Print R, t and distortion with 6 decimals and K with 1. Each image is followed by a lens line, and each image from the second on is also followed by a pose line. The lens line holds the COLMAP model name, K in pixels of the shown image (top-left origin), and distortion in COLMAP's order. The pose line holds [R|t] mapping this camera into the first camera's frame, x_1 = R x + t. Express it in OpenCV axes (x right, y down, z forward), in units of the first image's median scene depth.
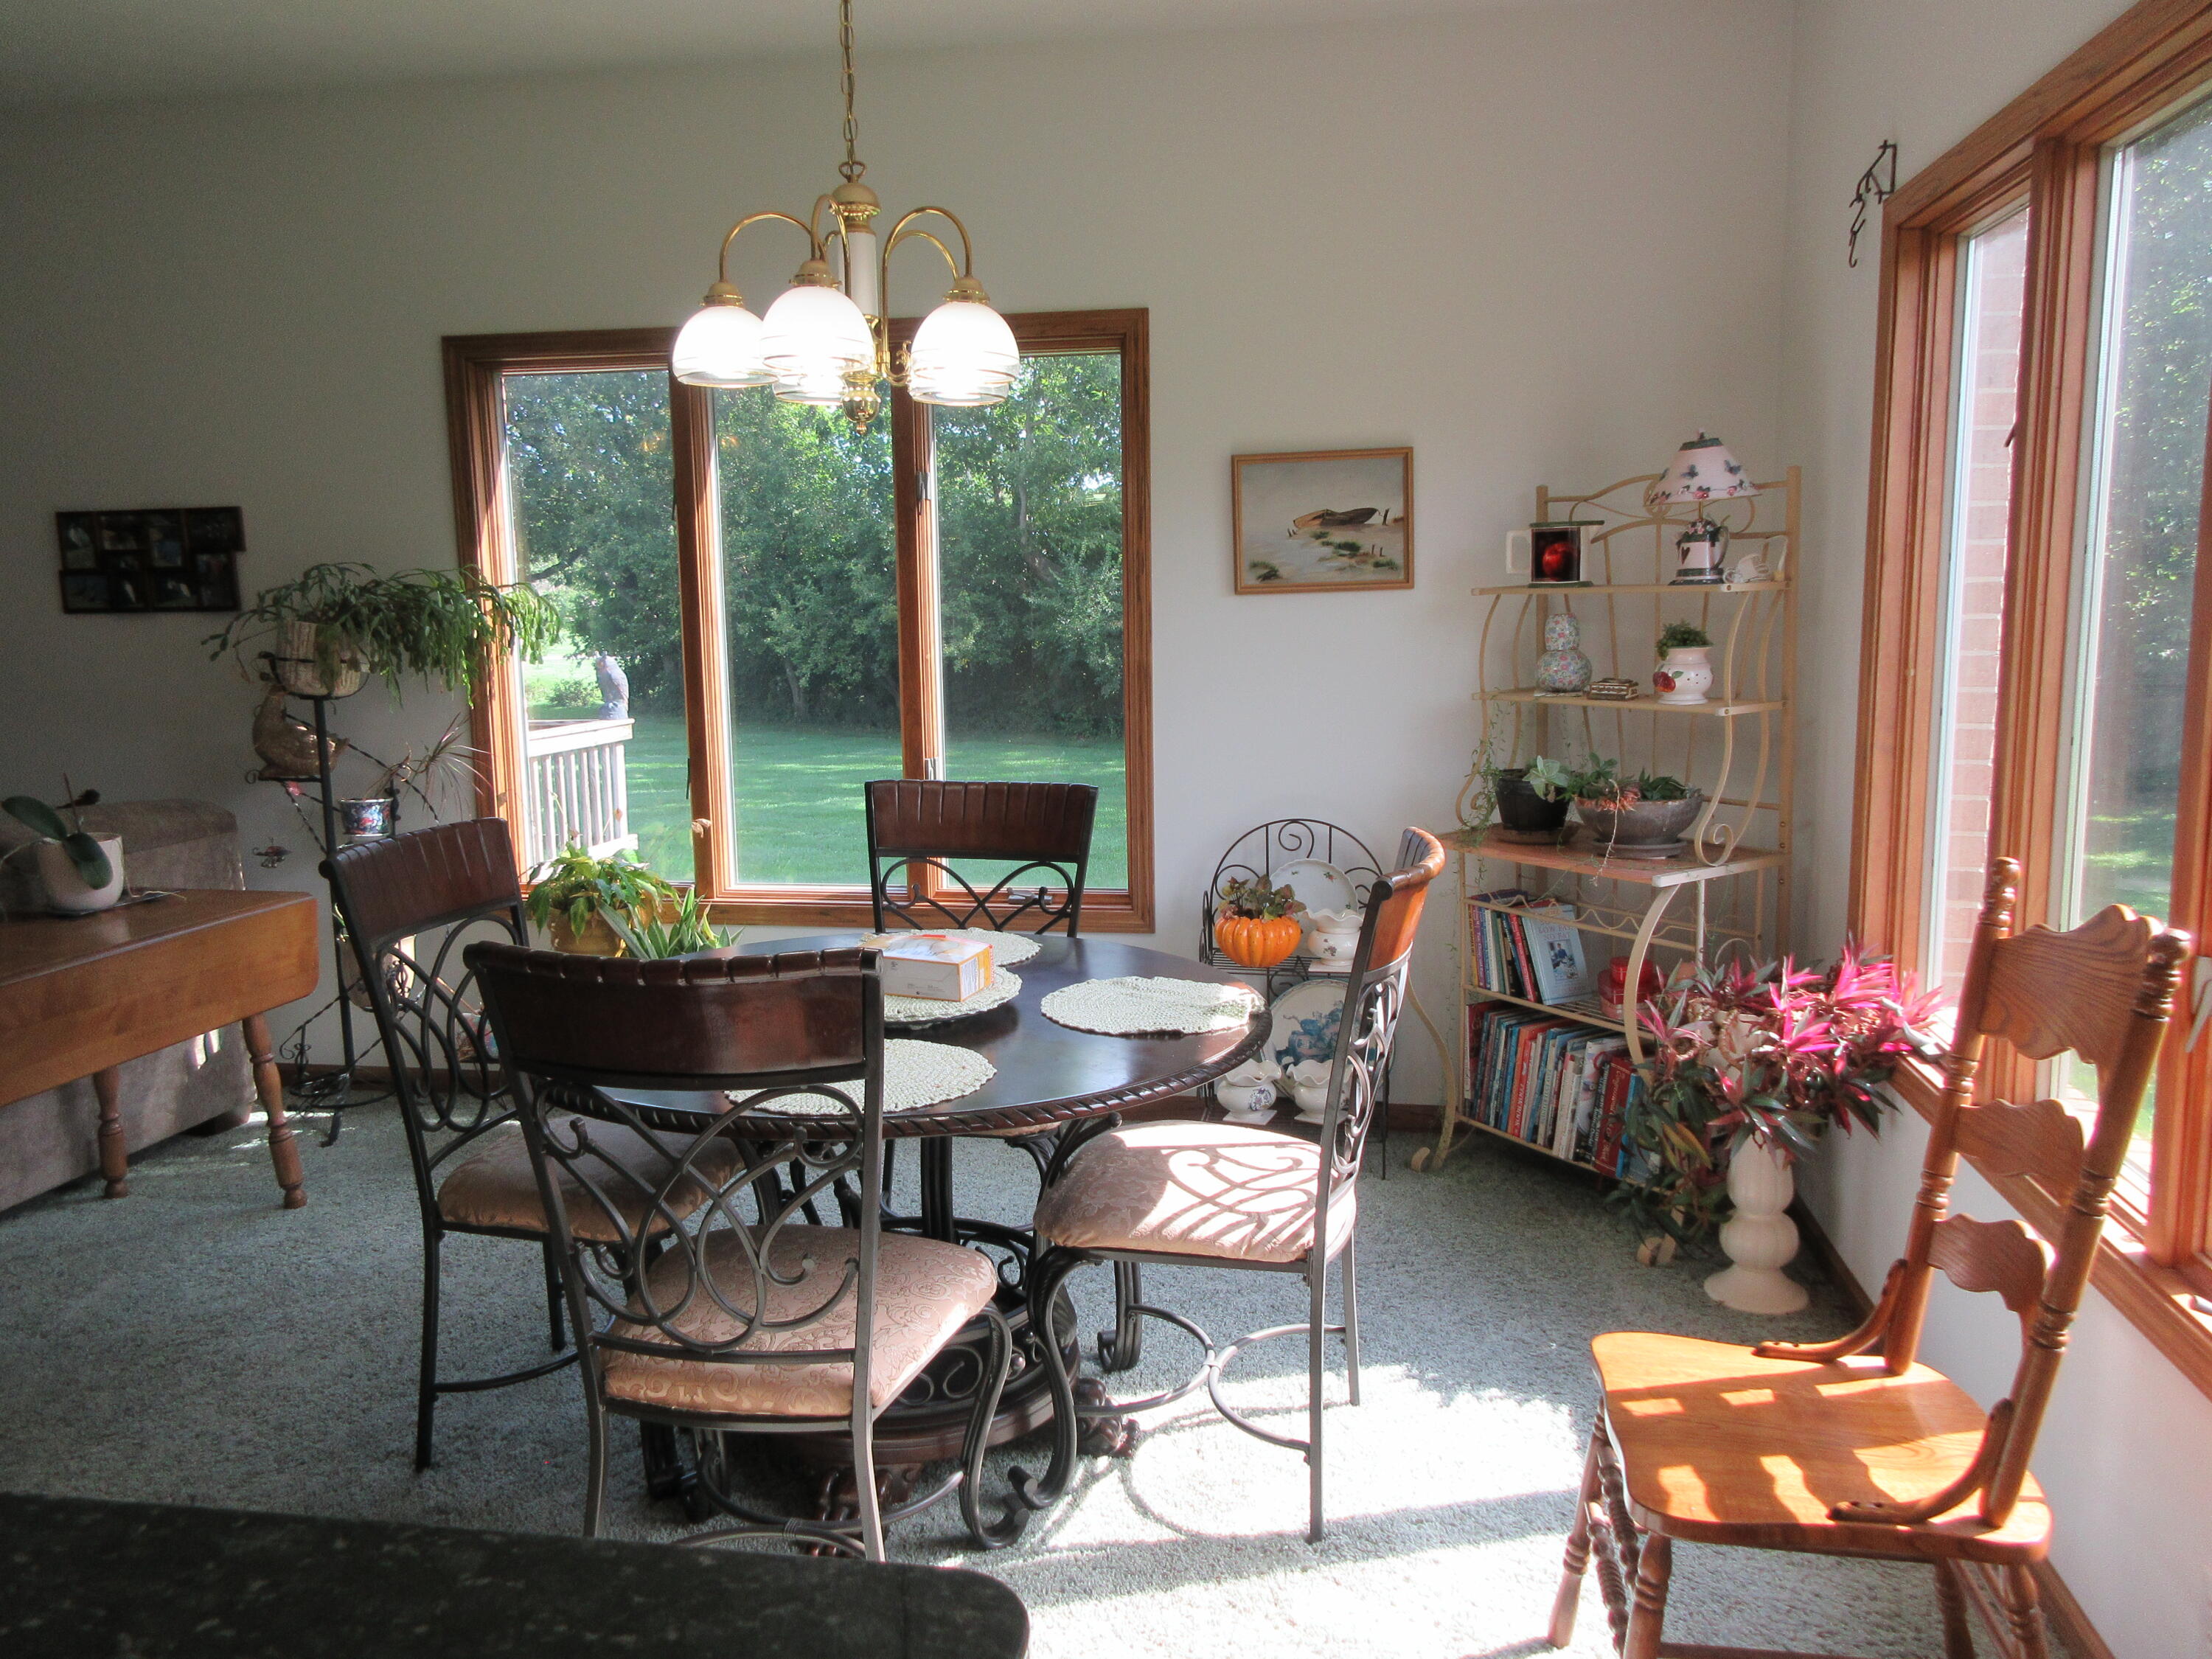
lens RADIAL K [[1658.8, 0, 1103.6], [0, 1658.8, 830.0], [0, 0, 1]] dist [0.013400, 0.000626]
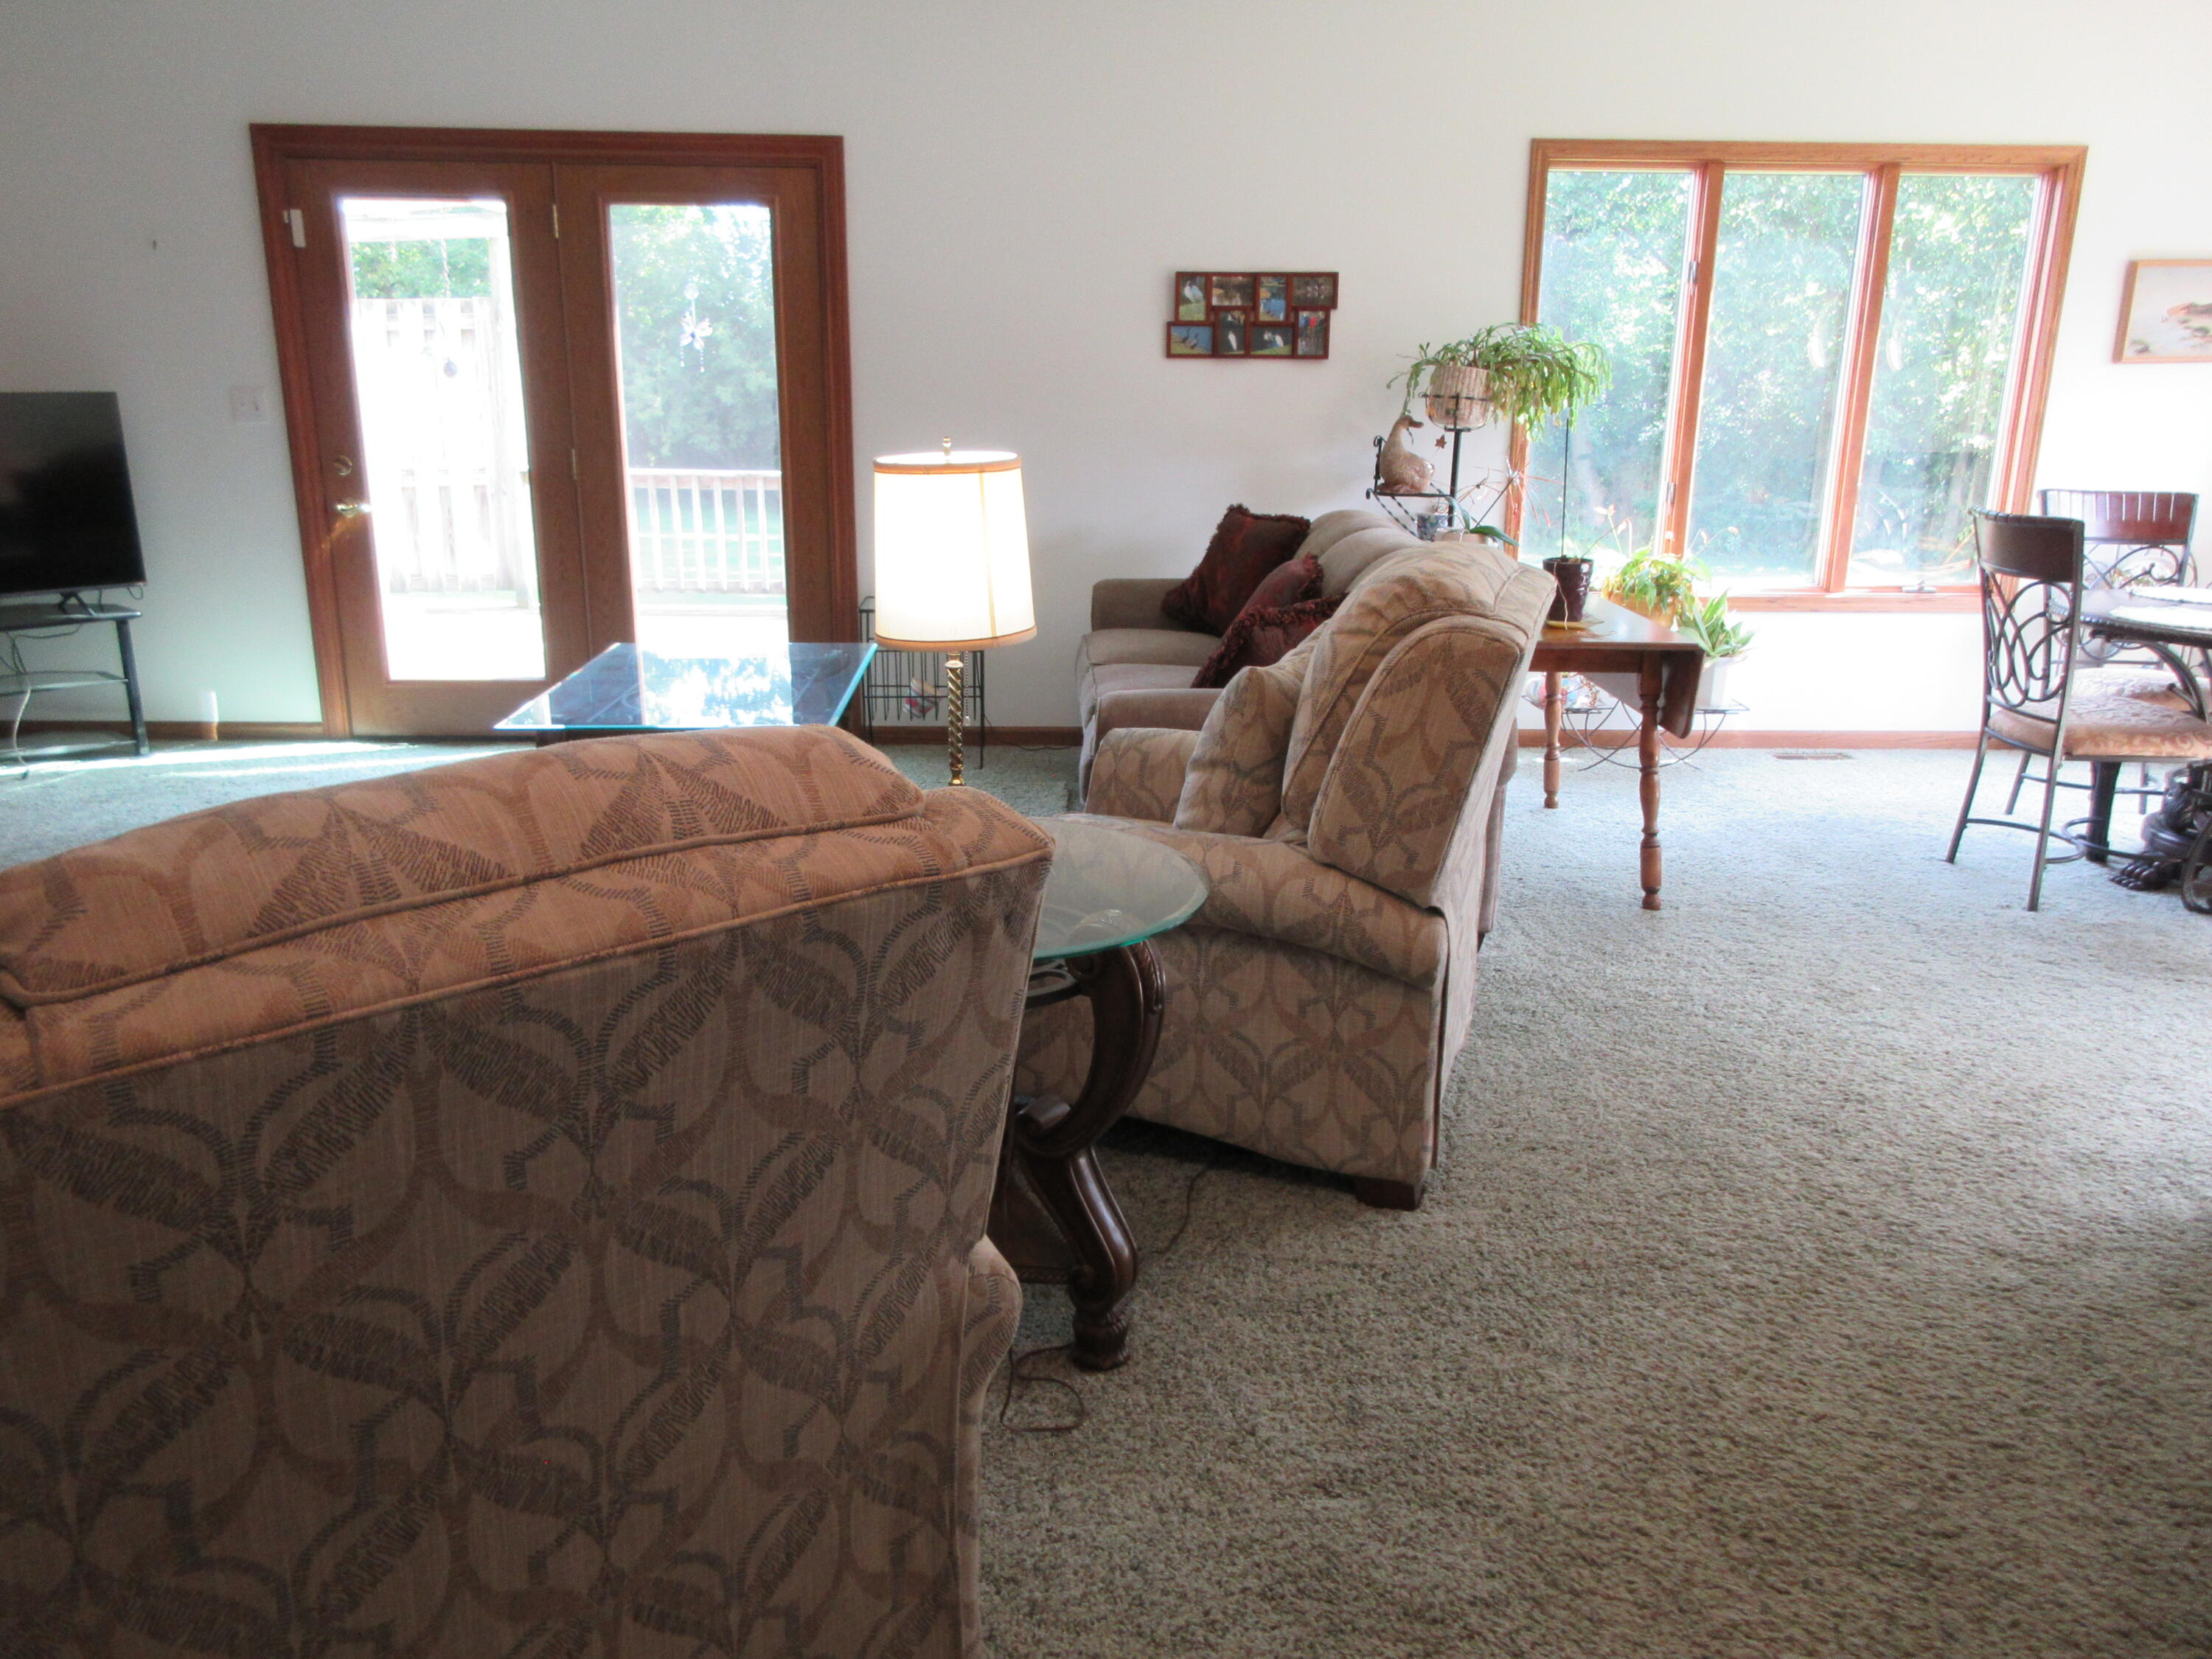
lens RADIAL K [[1658.8, 0, 1111.6], [0, 1658.8, 836.1], [0, 0, 1]] dist [0.013400, 0.000626]
pose [[0.976578, -0.034082, 0.212449, -1.060981], [0.005823, 0.991200, 0.132245, 0.062330], [-0.215087, -0.127910, 0.968182, -0.232689]]
